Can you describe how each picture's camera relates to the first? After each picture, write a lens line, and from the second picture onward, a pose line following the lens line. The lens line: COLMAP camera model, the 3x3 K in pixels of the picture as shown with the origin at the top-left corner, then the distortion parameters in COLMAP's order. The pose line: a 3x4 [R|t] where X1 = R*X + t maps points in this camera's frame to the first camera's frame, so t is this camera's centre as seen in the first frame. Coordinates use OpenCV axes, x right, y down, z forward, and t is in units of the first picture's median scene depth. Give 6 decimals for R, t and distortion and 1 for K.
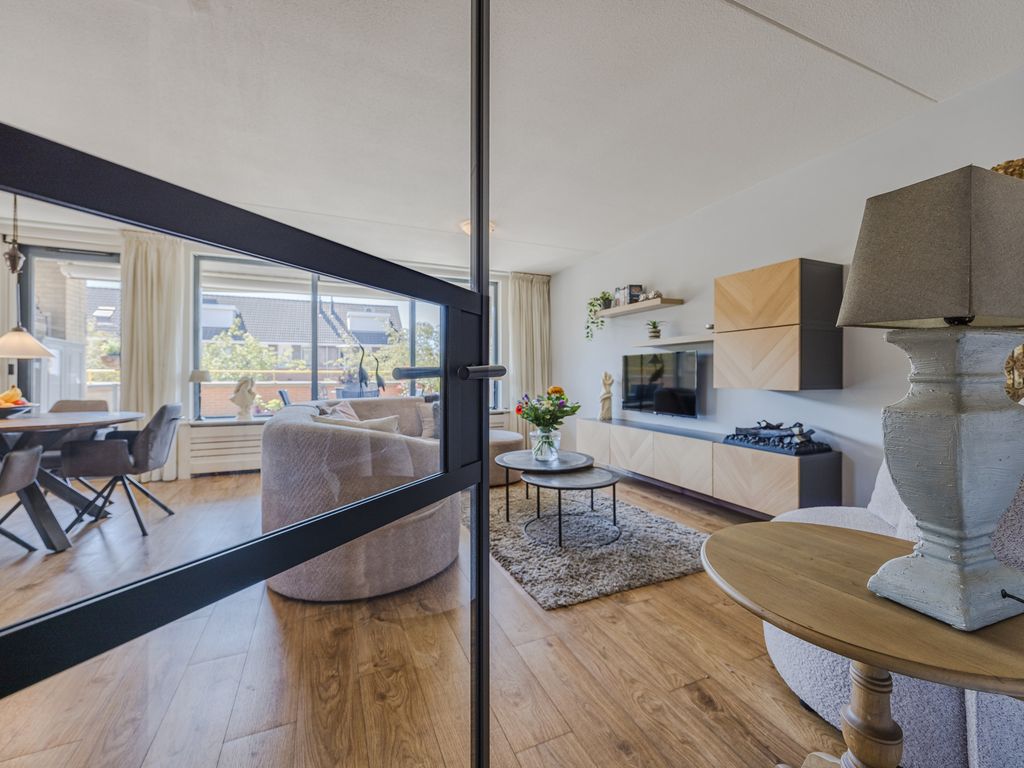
lens RADIAL K [[432.3, 0, 510.0], [0, 432.3, 375.8], [0, 0, 1]] dist [0.000060, -0.000051]
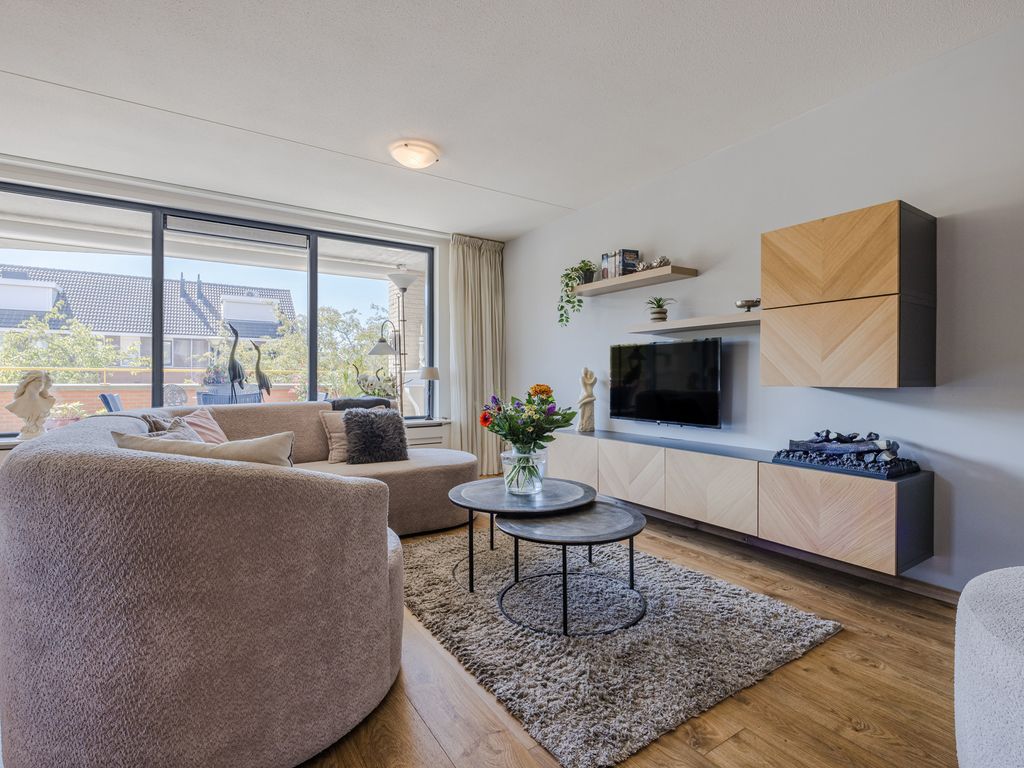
lens RADIAL K [[507.5, 0, 522.1], [0, 507.5, 383.6], [0, 0, 1]] dist [-0.011870, 0.000794]
pose [[0.984410, 0.002172, 0.175874, -0.061691], [-0.003487, 0.999968, 0.007168, 0.018496], [-0.175853, -0.007669, 0.984387, 0.232298]]
